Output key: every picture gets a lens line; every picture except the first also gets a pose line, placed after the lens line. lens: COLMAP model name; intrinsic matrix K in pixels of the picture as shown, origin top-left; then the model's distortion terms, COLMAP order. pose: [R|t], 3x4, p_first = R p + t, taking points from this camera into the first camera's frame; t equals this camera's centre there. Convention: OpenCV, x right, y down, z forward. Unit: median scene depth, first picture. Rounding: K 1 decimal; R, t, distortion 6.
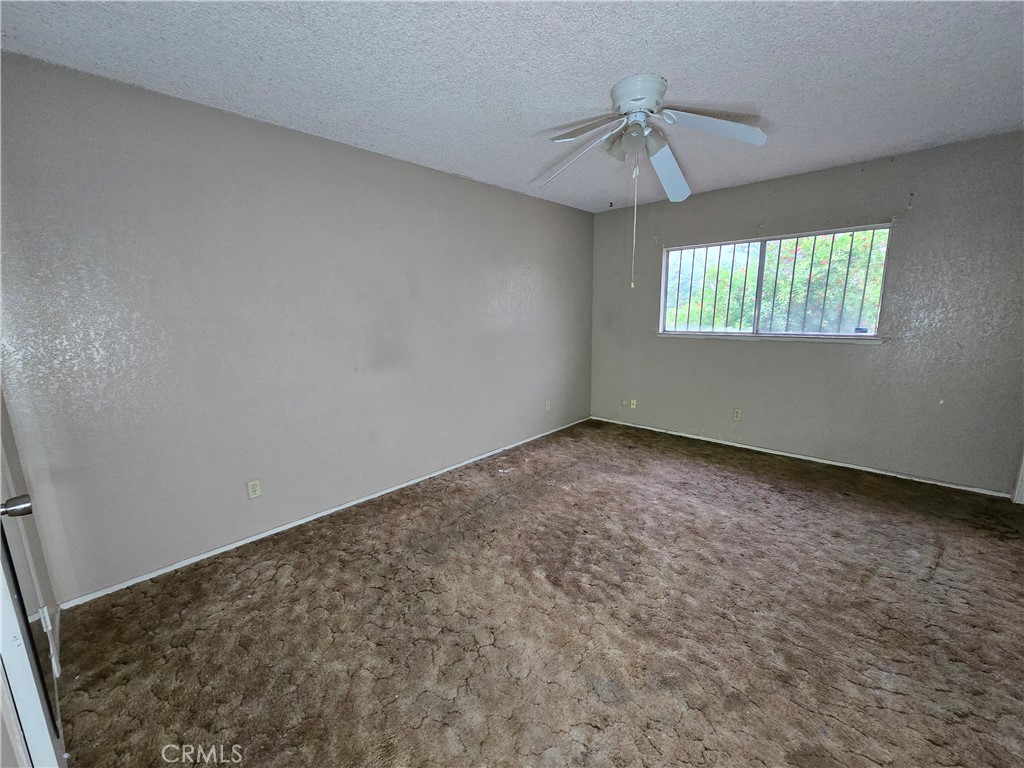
lens RADIAL K [[417.2, 0, 515.0], [0, 417.2, 388.1], [0, 0, 1]] dist [-0.002116, 0.000495]
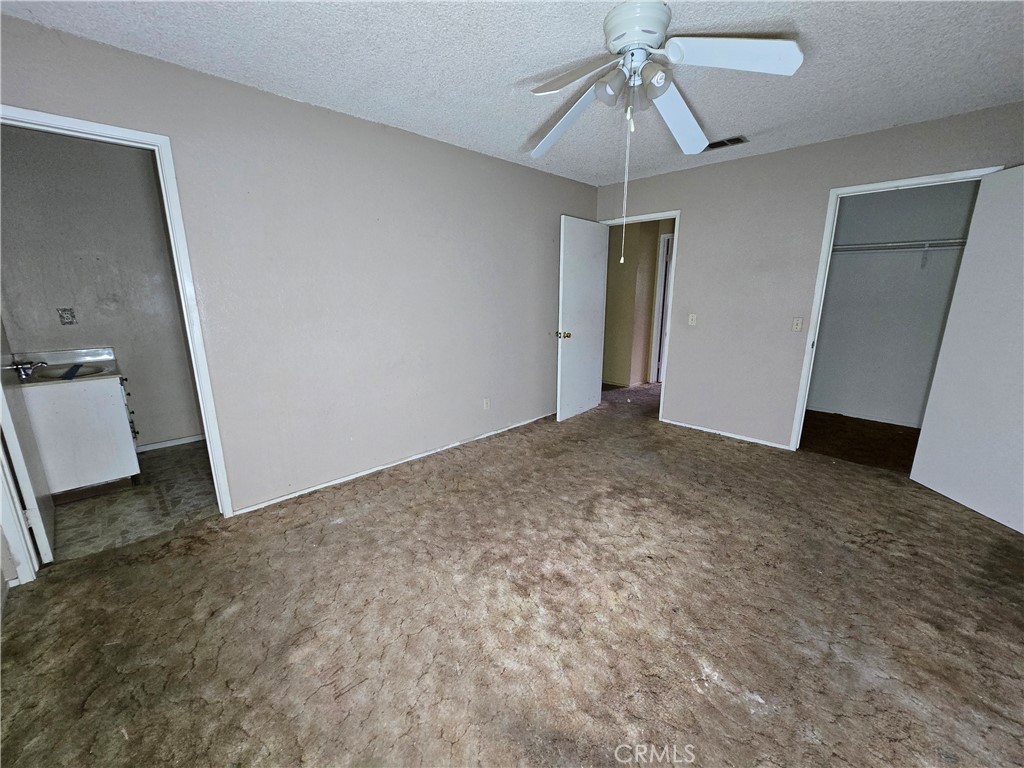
lens RADIAL K [[417.2, 0, 515.0], [0, 417.2, 388.1], [0, 0, 1]] dist [-0.002116, 0.000495]
pose [[-0.998897, 0.006971, 0.046431, 0.468416], [0.025516, 0.910731, 0.412211, -0.368814], [-0.039412, 0.412941, -0.909905, 1.914313]]
